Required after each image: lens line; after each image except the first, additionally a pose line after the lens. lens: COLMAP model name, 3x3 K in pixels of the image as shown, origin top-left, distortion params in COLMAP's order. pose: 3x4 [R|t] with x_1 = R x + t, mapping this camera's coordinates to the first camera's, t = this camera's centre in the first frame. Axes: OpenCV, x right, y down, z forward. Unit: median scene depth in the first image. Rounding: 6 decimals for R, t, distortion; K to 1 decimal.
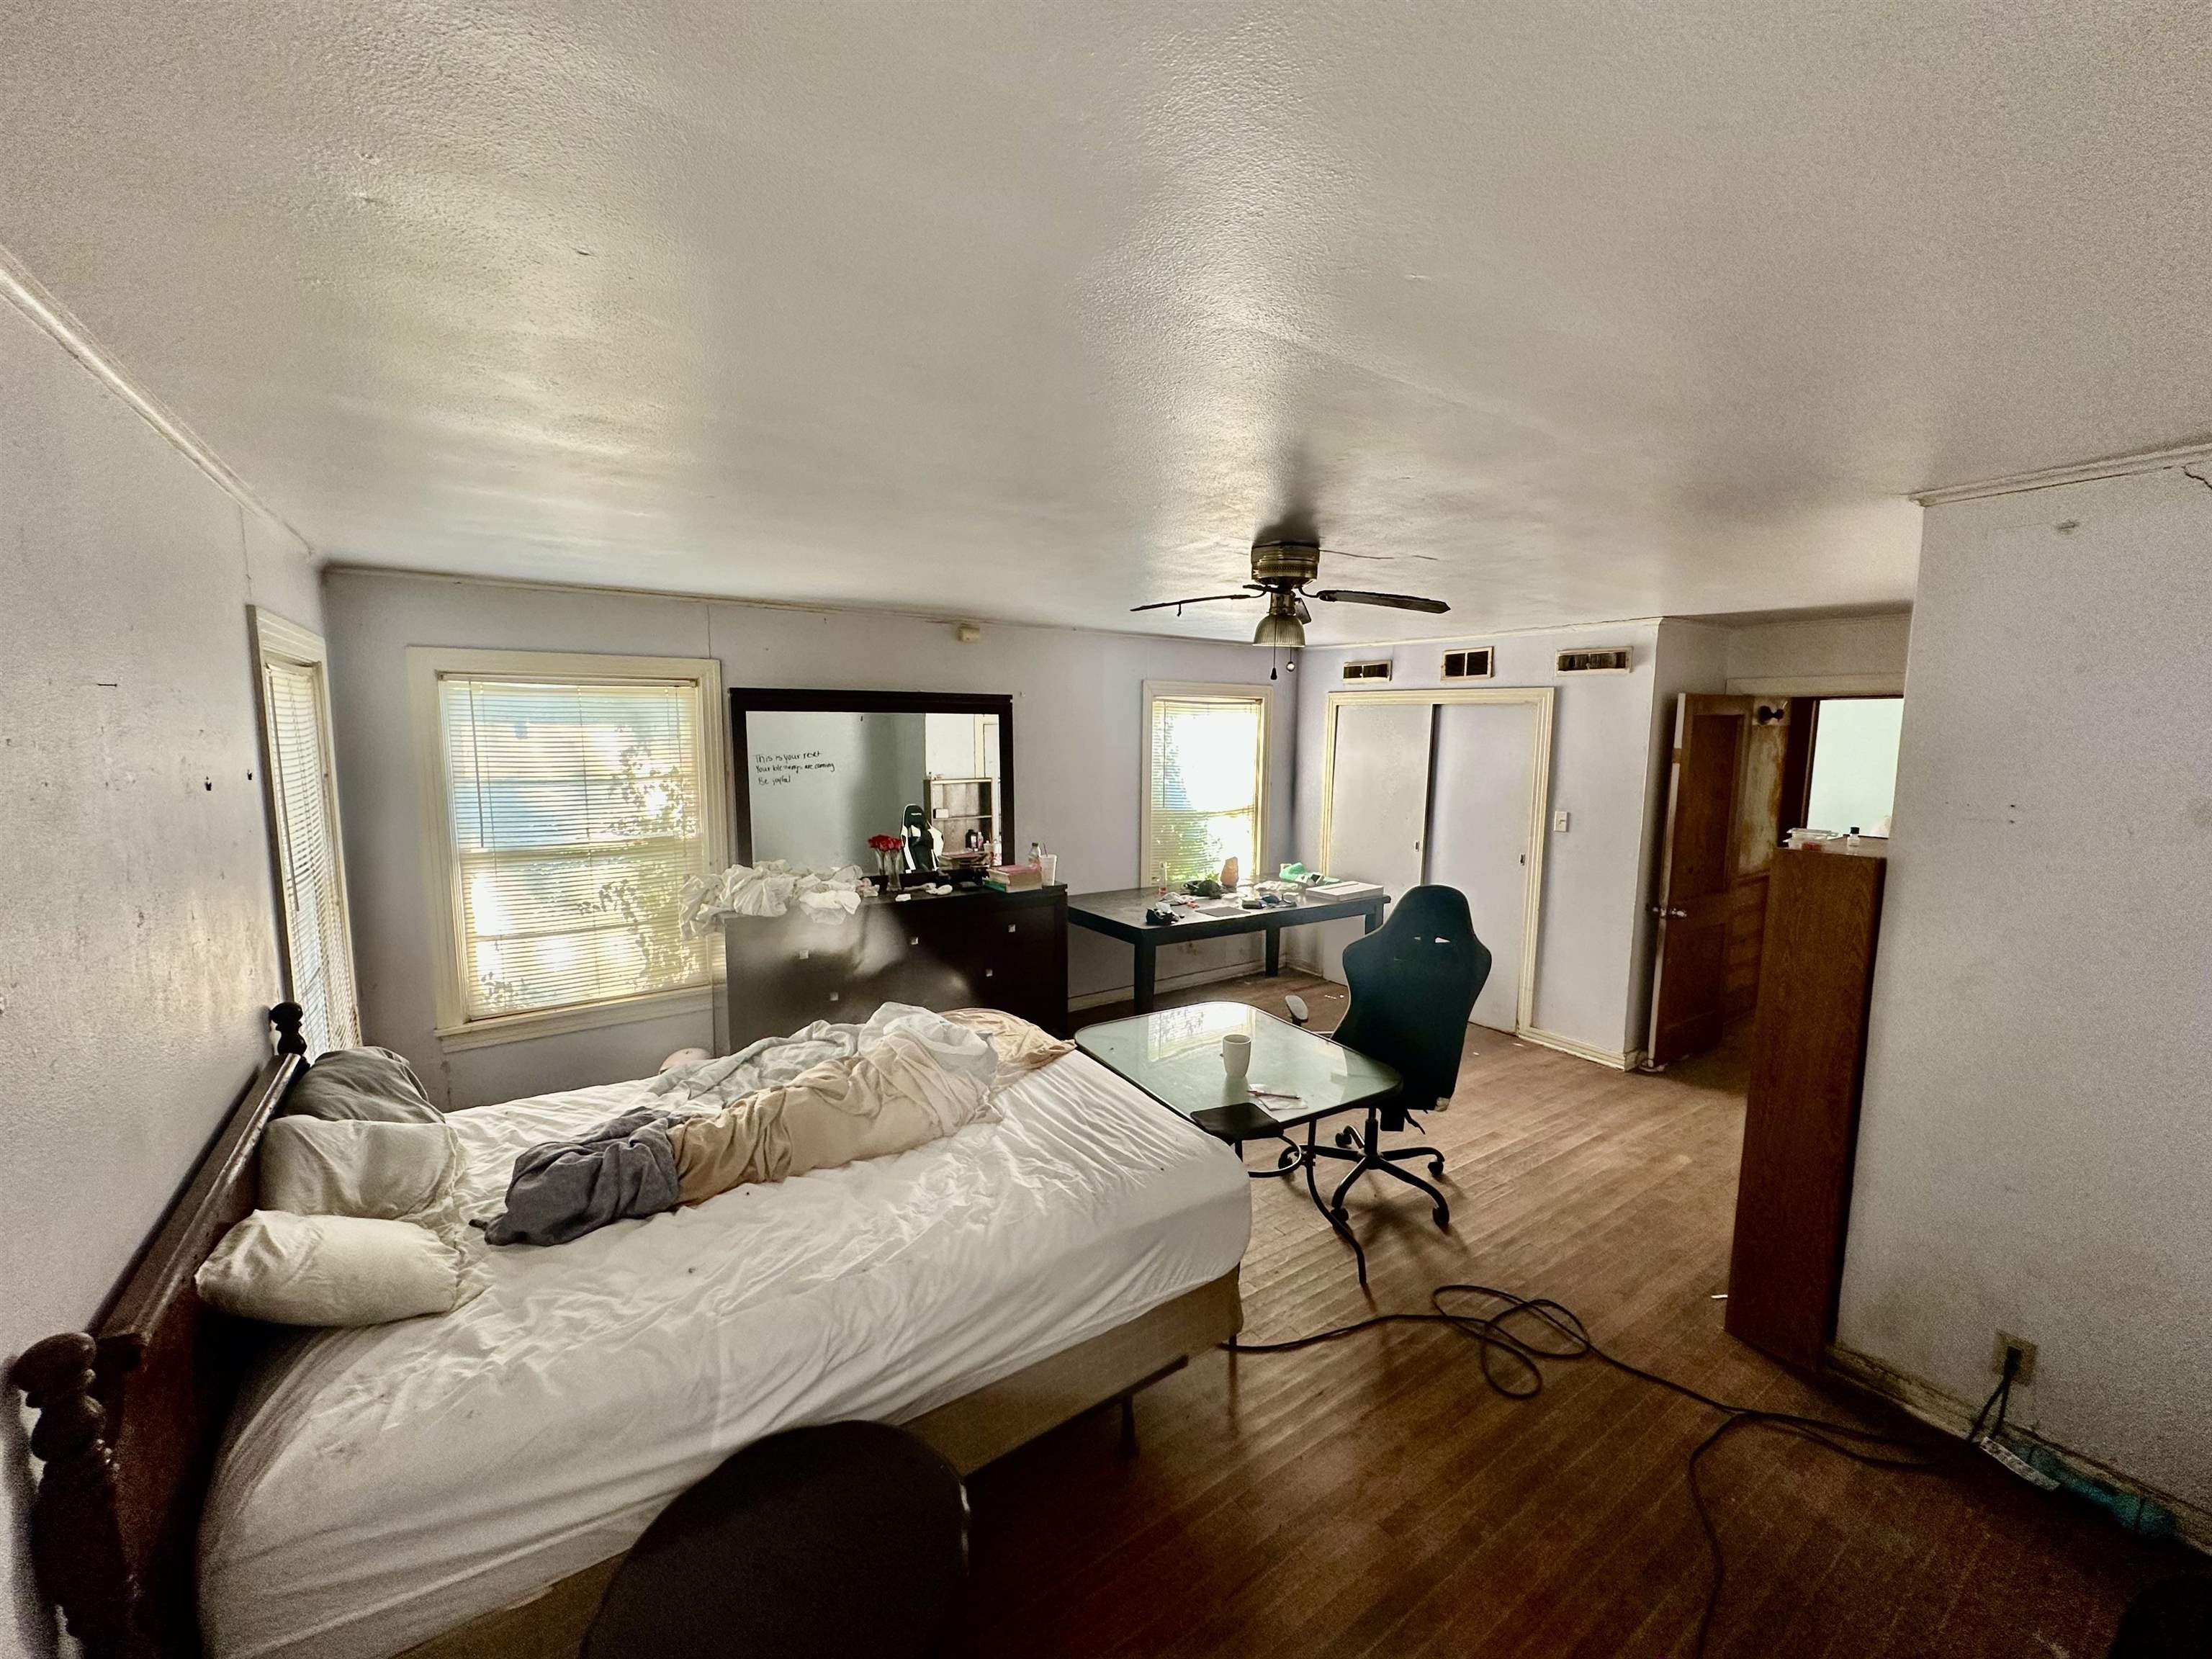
lens RADIAL K [[880.9, 0, 1105.1], [0, 880.9, 835.6], [0, 0, 1]] dist [-0.002200, -0.000040]
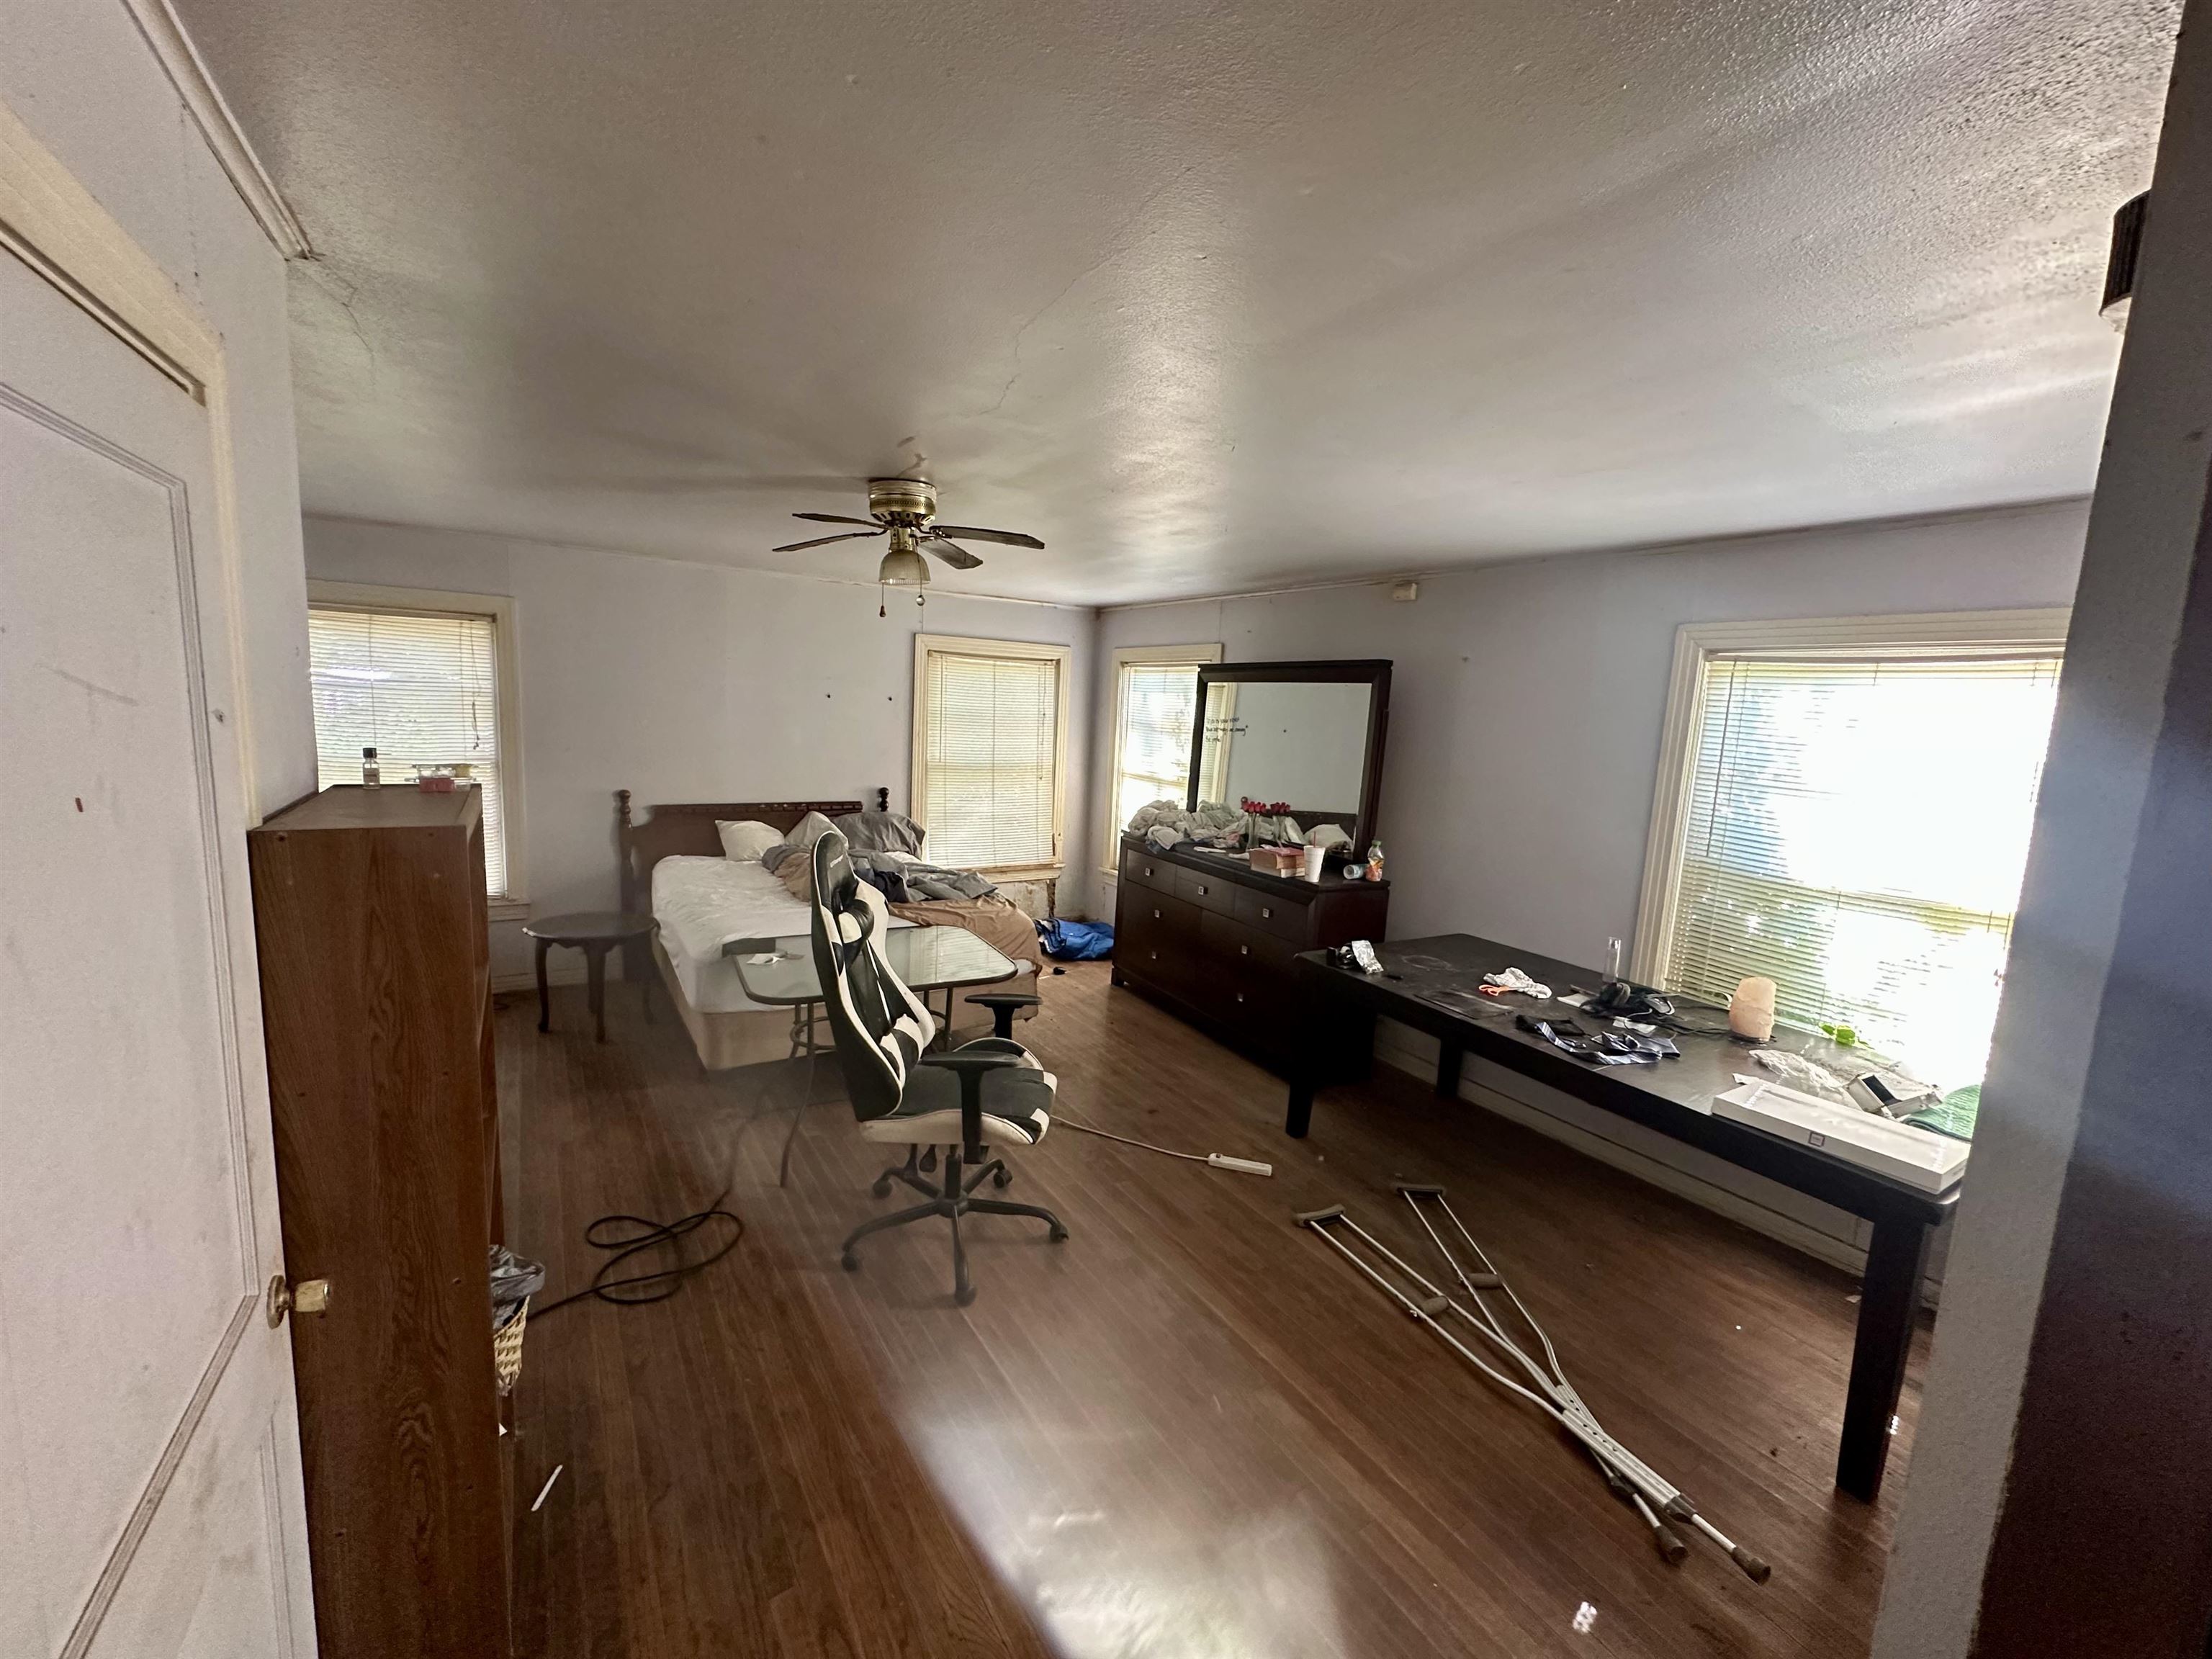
lens RADIAL K [[880.9, 0, 1105.5], [0, 880.9, 822.8], [0, 0, 1]] dist [-0.002200, -0.000040]
pose [[-0.042862, 0.131833, -0.990345, 0.885906], [-0.161196, 0.977356, 0.137081, -0.095648], [0.985991, 0.165515, -0.020641, 0.928400]]
